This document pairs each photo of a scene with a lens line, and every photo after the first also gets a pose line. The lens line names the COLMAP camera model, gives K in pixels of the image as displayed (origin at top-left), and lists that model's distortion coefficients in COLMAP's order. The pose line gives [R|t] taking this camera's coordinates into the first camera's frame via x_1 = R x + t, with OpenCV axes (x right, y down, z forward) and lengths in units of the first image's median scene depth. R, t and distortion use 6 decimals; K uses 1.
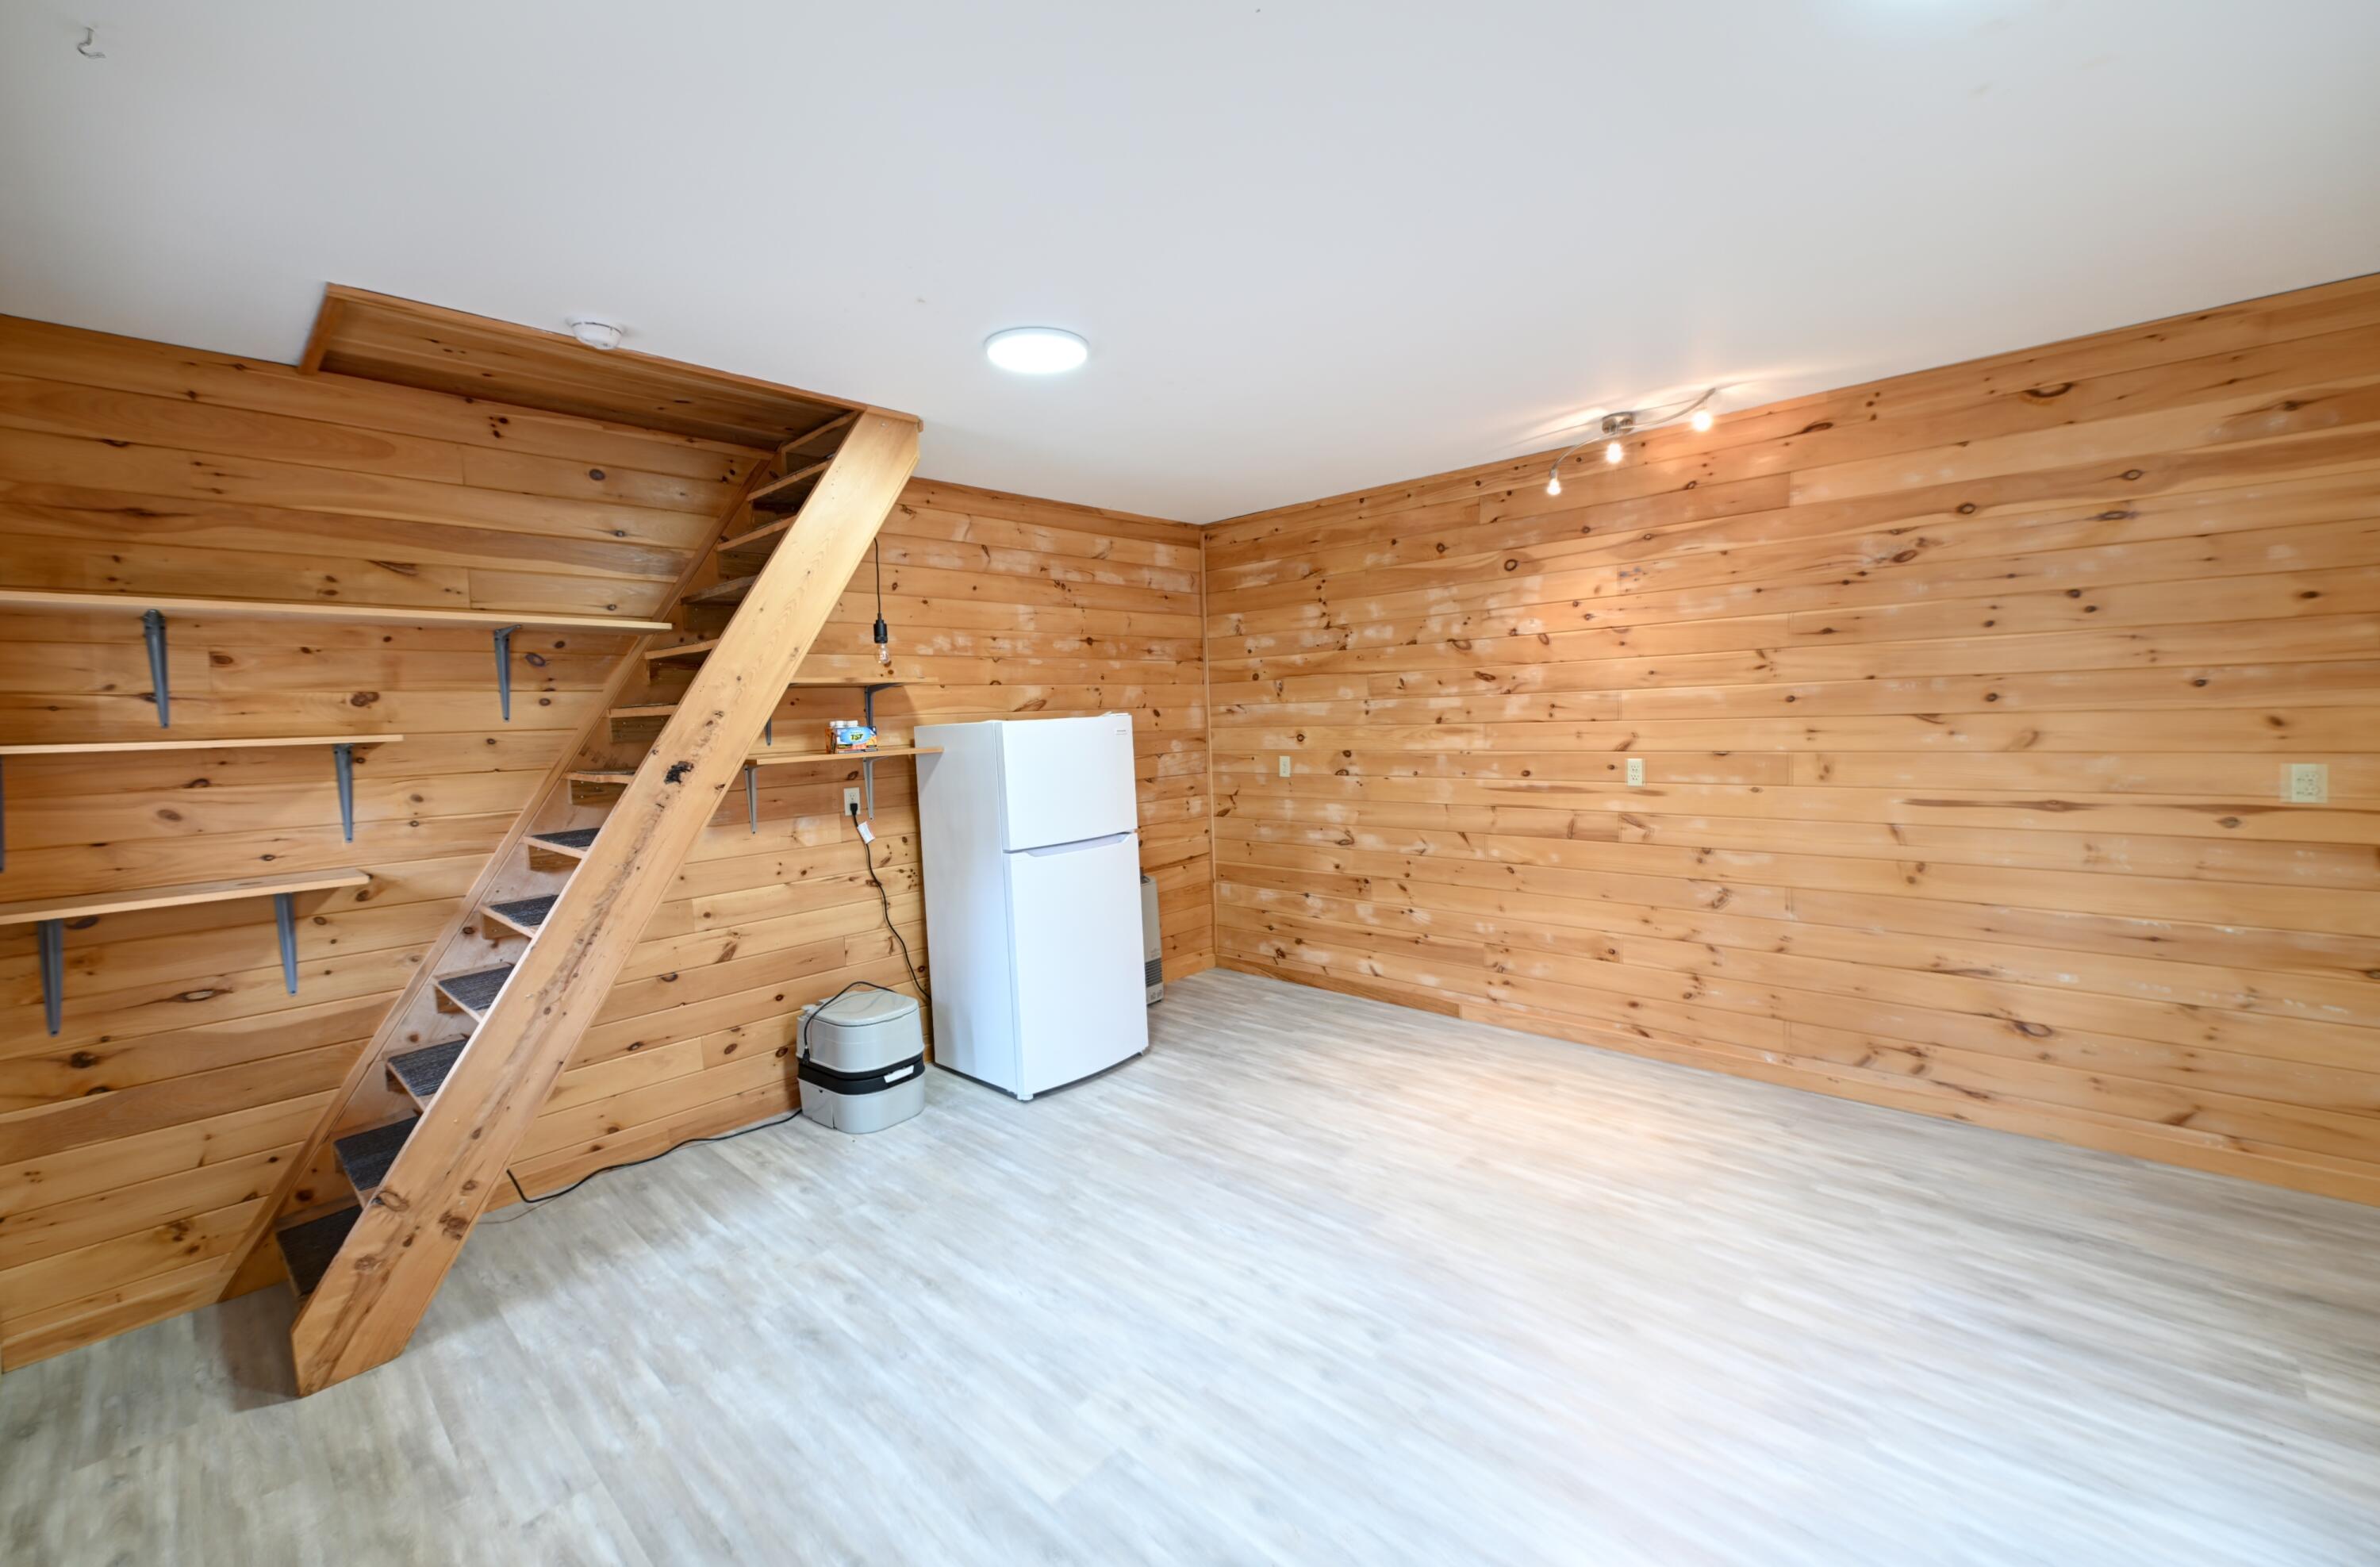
lens RADIAL K [[937.7, 0, 1187.6], [0, 937.7, 787.6], [0, 0, 1]] dist [-0.002811, -0.000289]
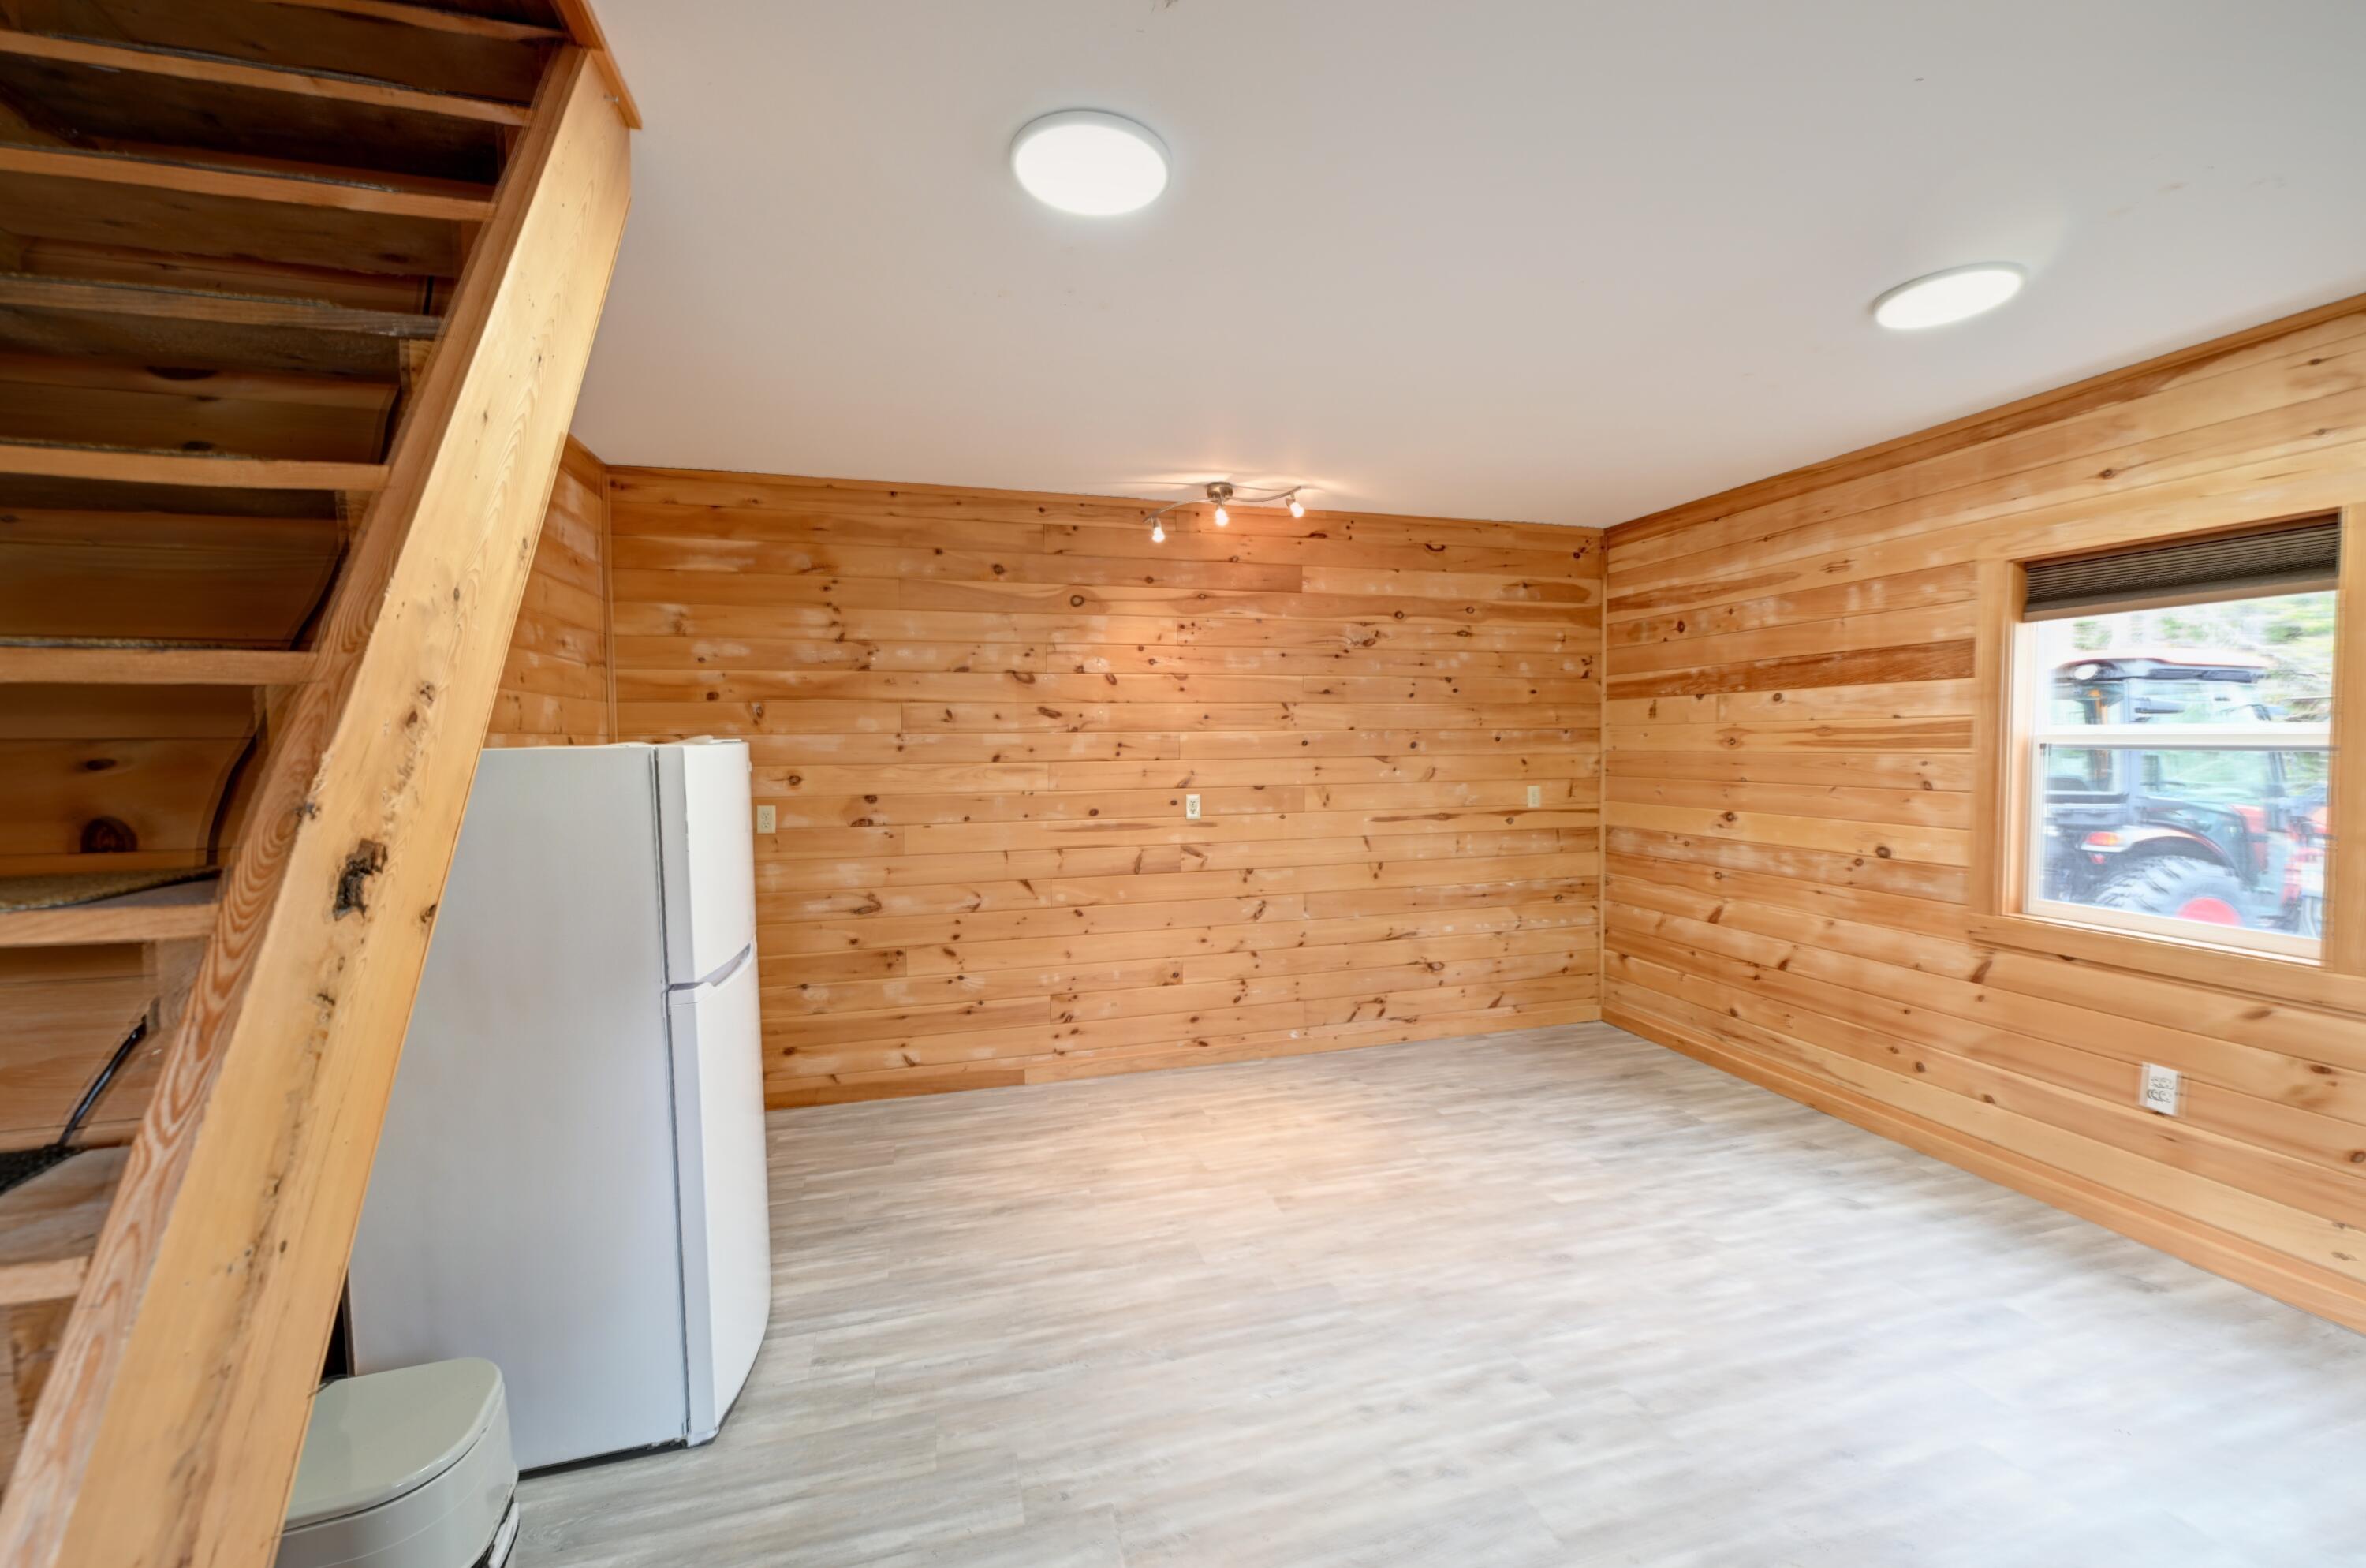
lens RADIAL K [[932.1, 0, 1183.3], [0, 932.1, 784.4], [0, 0, 1]] dist [-0.002811, -0.000289]
pose [[0.523296, -0.009856, 0.852094, -0.505742], [0.059006, 0.997952, -0.024694, -0.017531], [-0.850105, 0.063201, 0.522806, 0.476993]]
